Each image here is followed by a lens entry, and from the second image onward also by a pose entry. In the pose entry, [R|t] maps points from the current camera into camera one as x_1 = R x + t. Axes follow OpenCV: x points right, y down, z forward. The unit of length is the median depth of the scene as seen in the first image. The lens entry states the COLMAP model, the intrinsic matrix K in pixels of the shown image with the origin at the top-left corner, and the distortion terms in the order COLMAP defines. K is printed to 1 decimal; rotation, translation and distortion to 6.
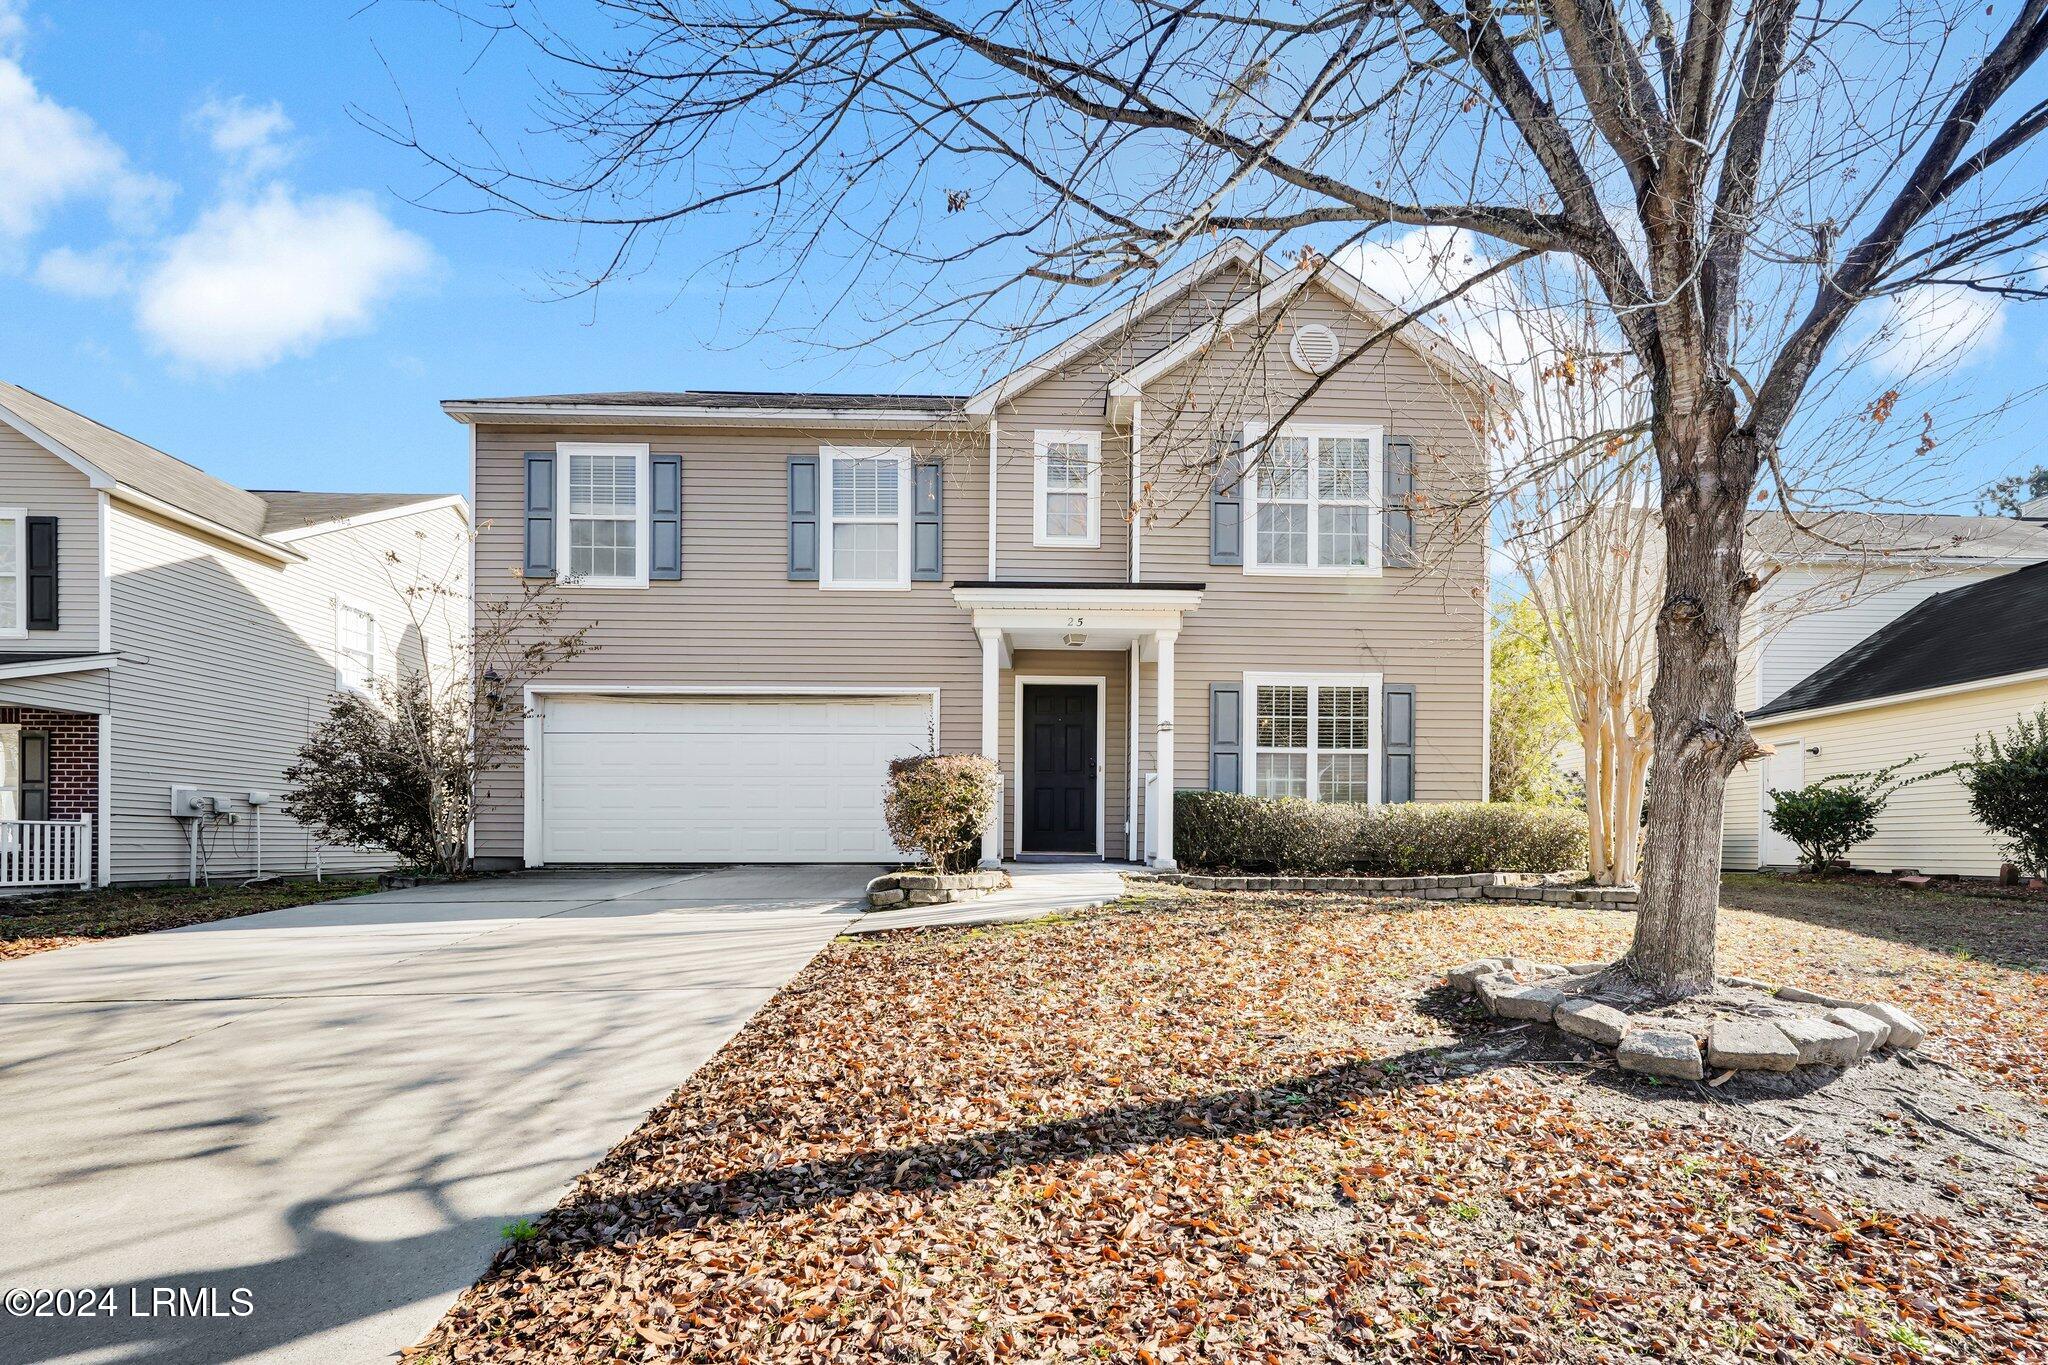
lens RADIAL K [[906.4, 0, 1054.3], [0, 906.4, 684.7], [0, 0, 1]] dist [0.001174, 0.000117]
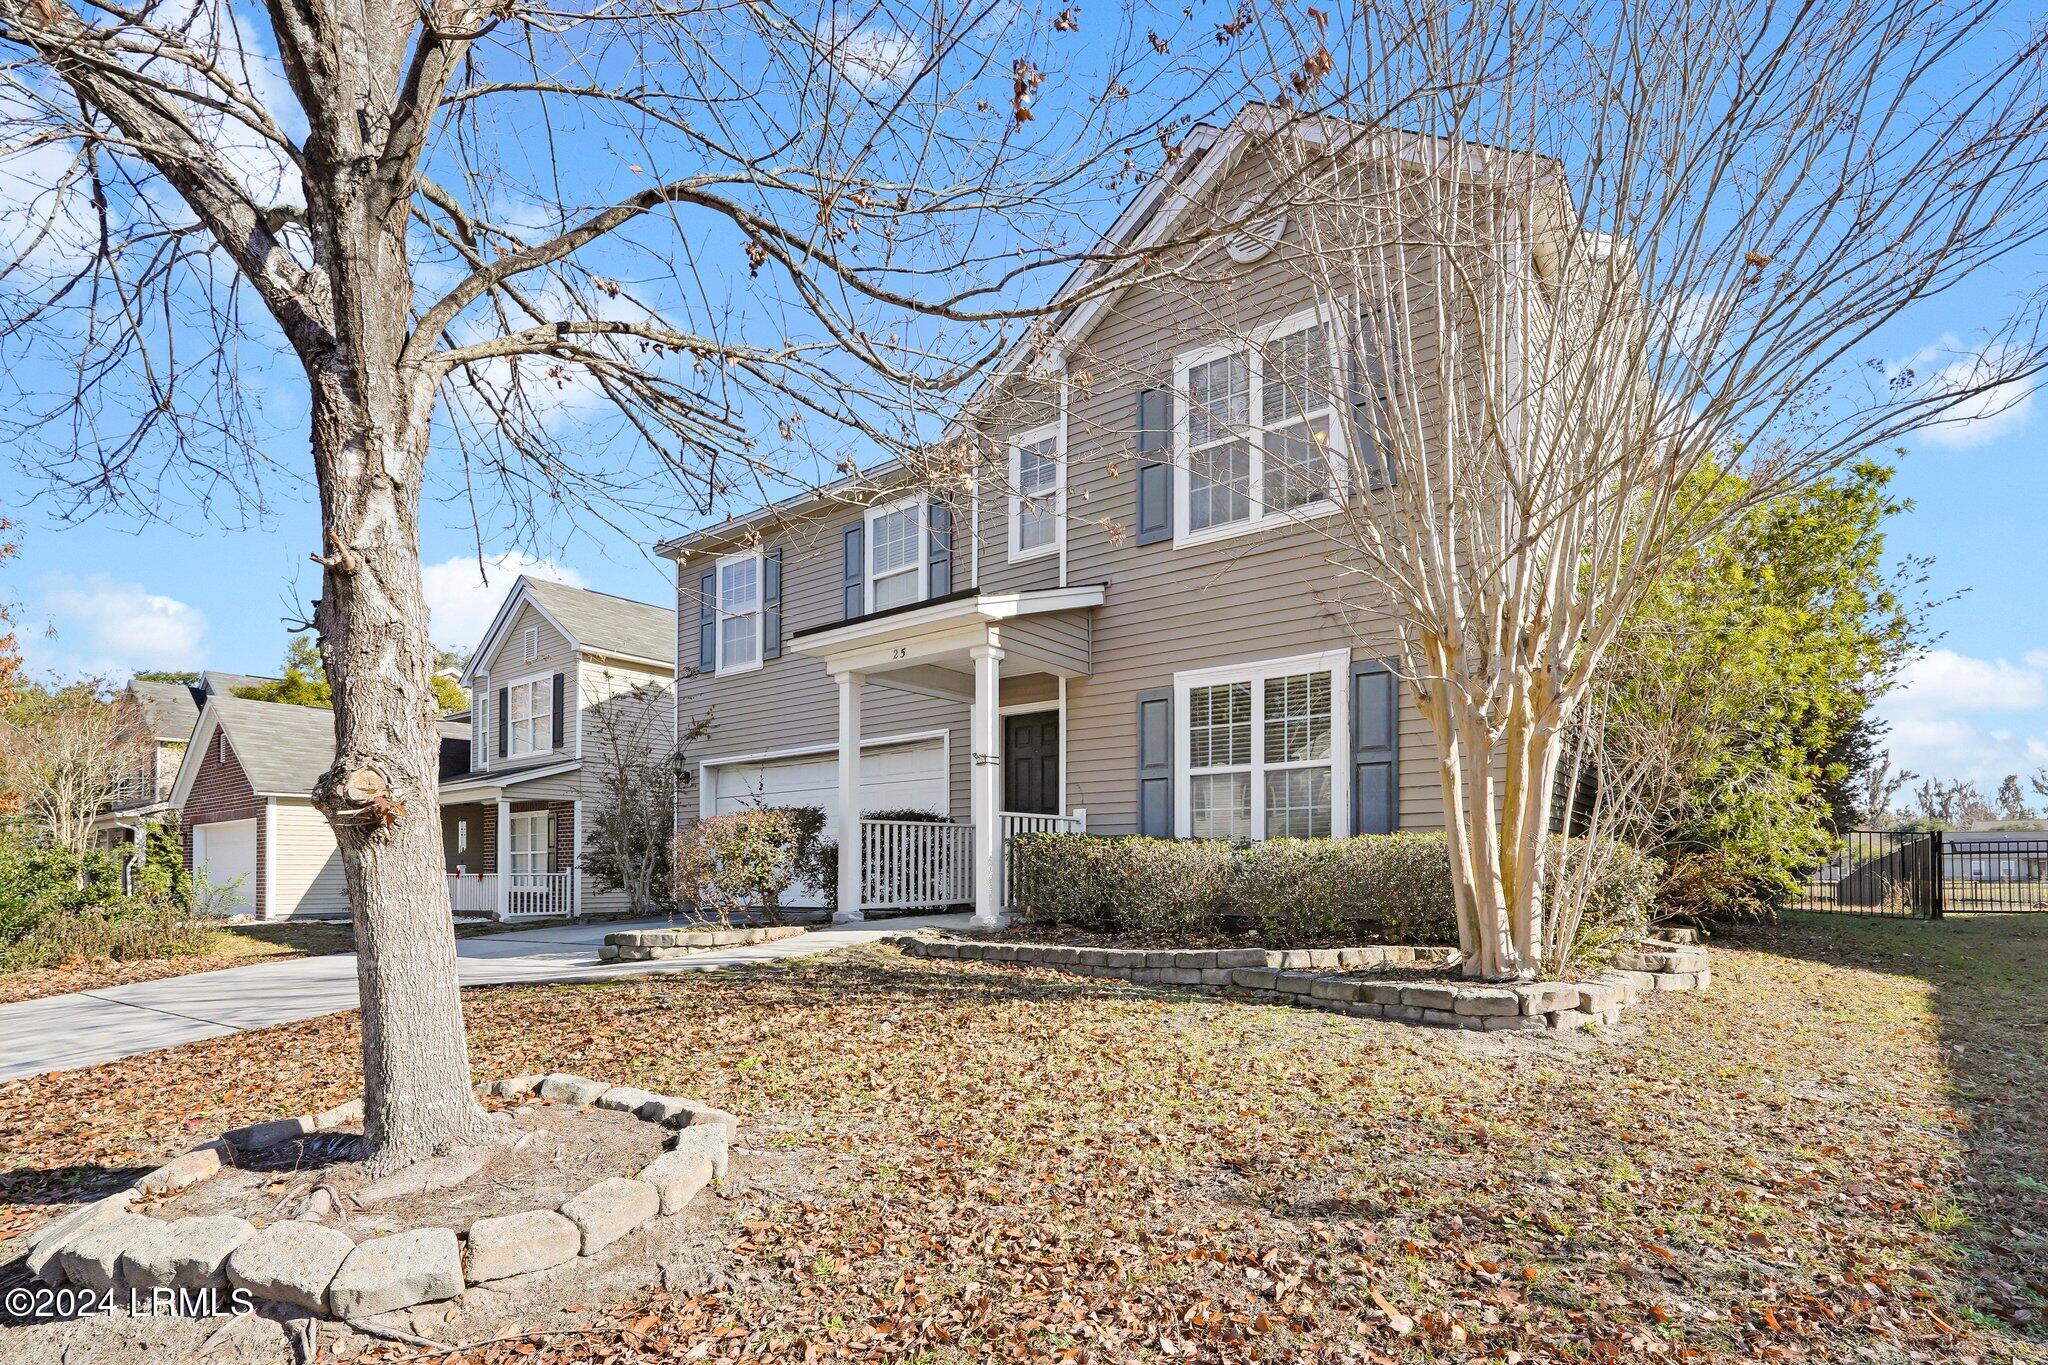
lens RADIAL K [[929.2, 0, 1033.5], [0, 929.2, 694.4], [0, 0, 1]] dist [0.000618, 0.000420]
pose [[0.798354, -0.123468, -0.589396, 0.586259], [0.114962, 0.992003, -0.052088, 0.031776], [0.591113, -0.026174, 0.806164, 0.277910]]
